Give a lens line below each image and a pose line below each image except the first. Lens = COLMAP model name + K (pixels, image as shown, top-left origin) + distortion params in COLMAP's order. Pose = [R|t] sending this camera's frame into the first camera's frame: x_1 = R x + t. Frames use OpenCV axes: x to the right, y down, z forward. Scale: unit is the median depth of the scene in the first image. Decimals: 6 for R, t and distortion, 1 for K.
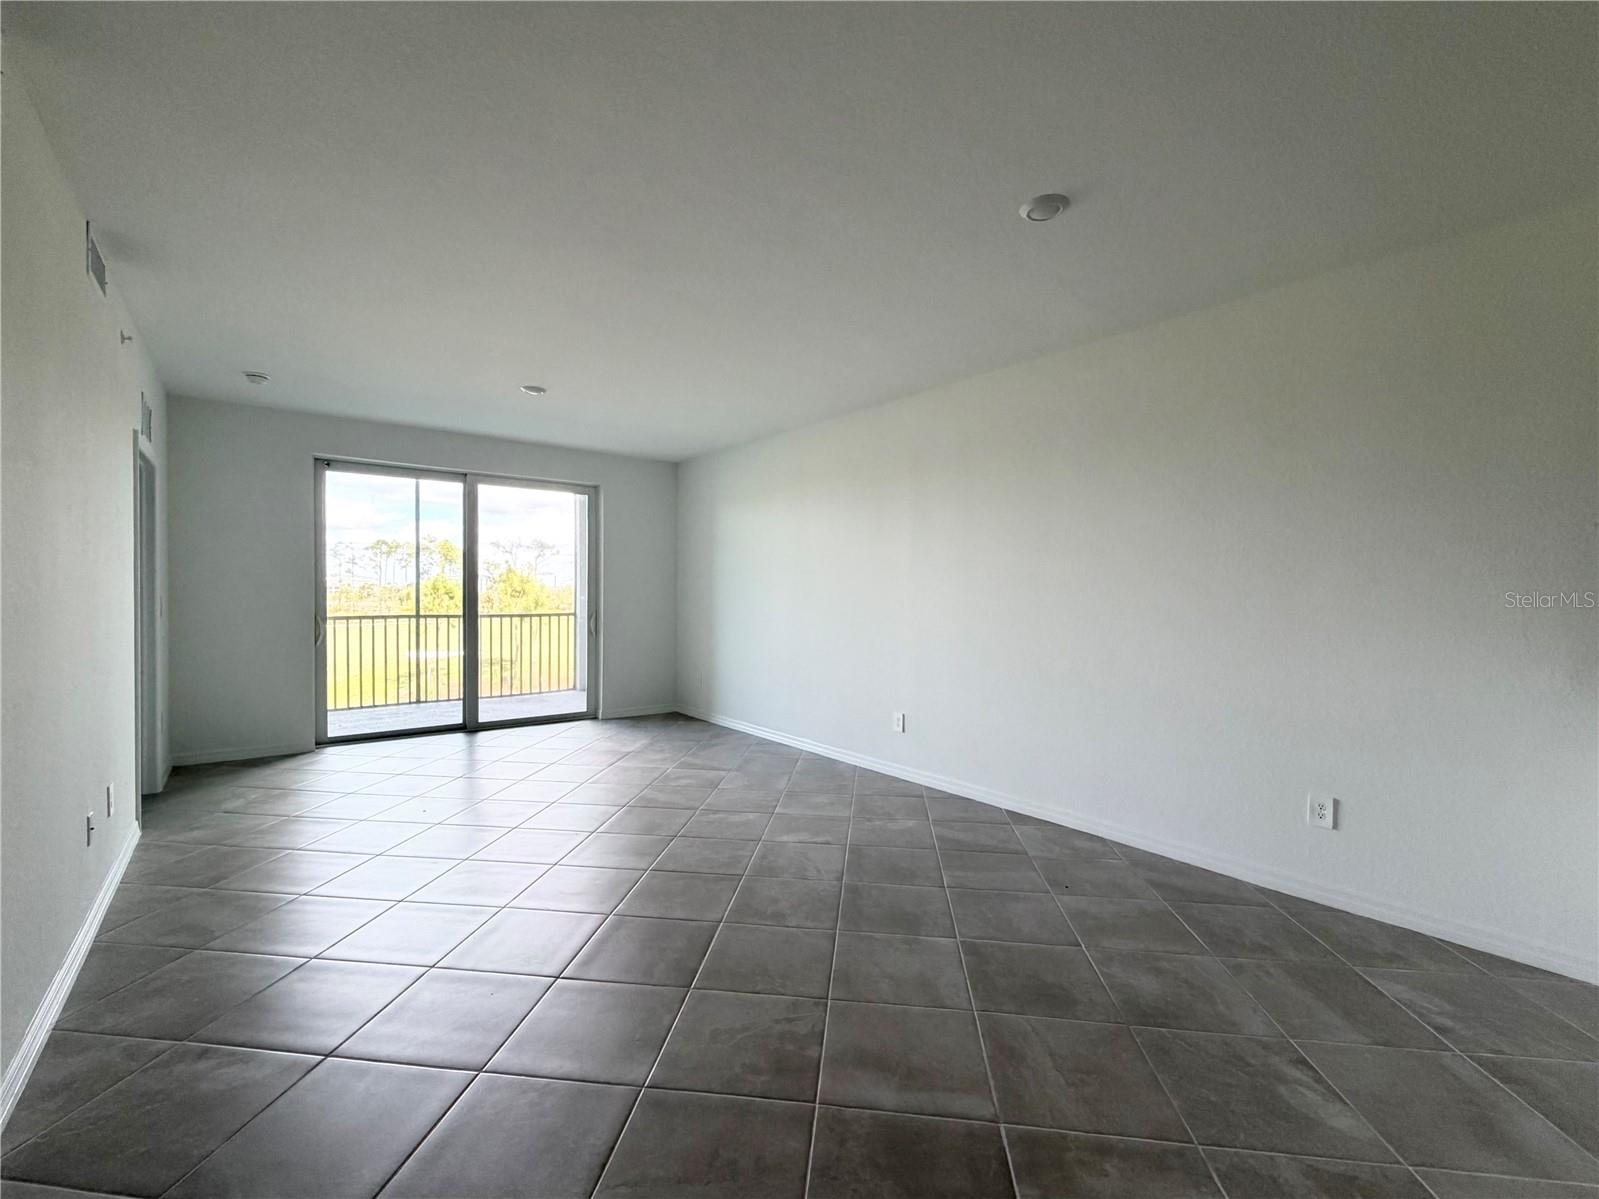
lens RADIAL K [[691.4, 0, 800.8], [0, 691.4, 597.7], [0, 0, 1]] dist [-0.002560, -0.000300]
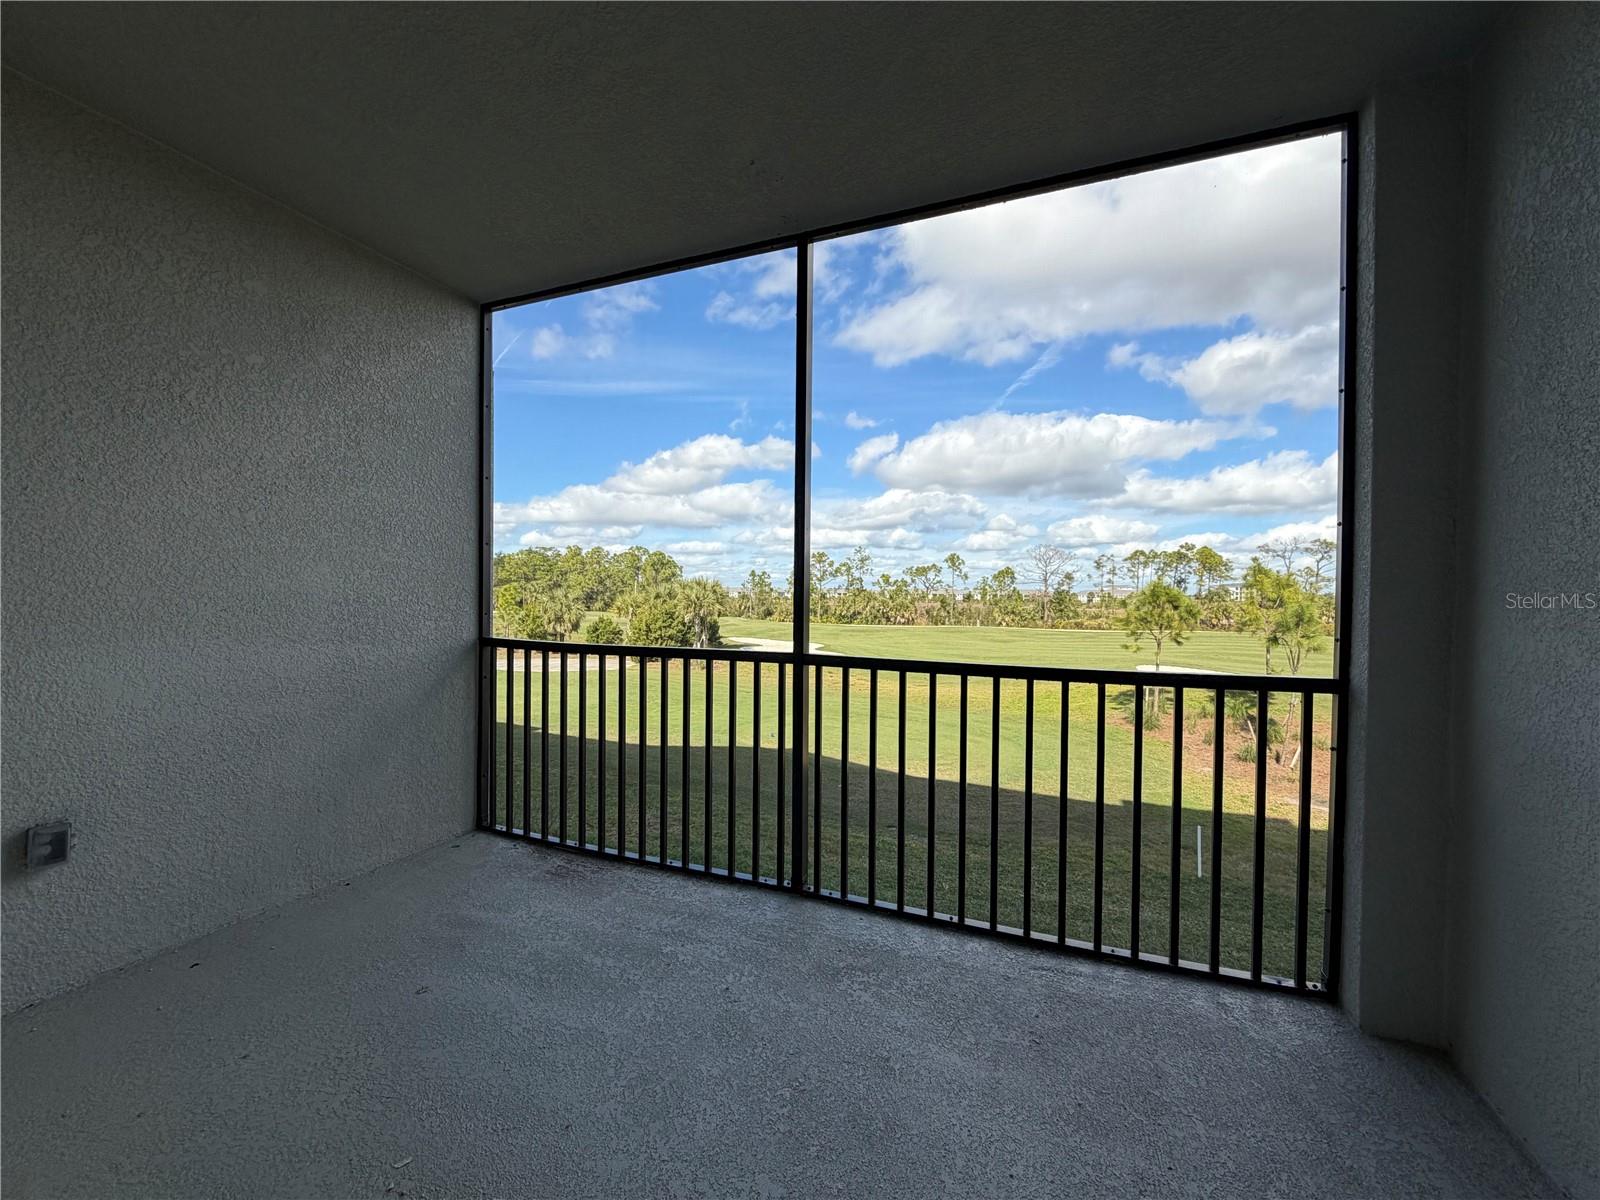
lens RADIAL K [[639.7, 0, 808.3], [0, 639.7, 600.4], [0, 0, 1]] dist [0.002780, 0.000406]
pose [[0.505766, 0.005710, -0.862652, -0.085134], [-0.013779, 0.999904, -0.001460, -0.001123], [0.862561, 0.012625, 0.505796, 0.270283]]
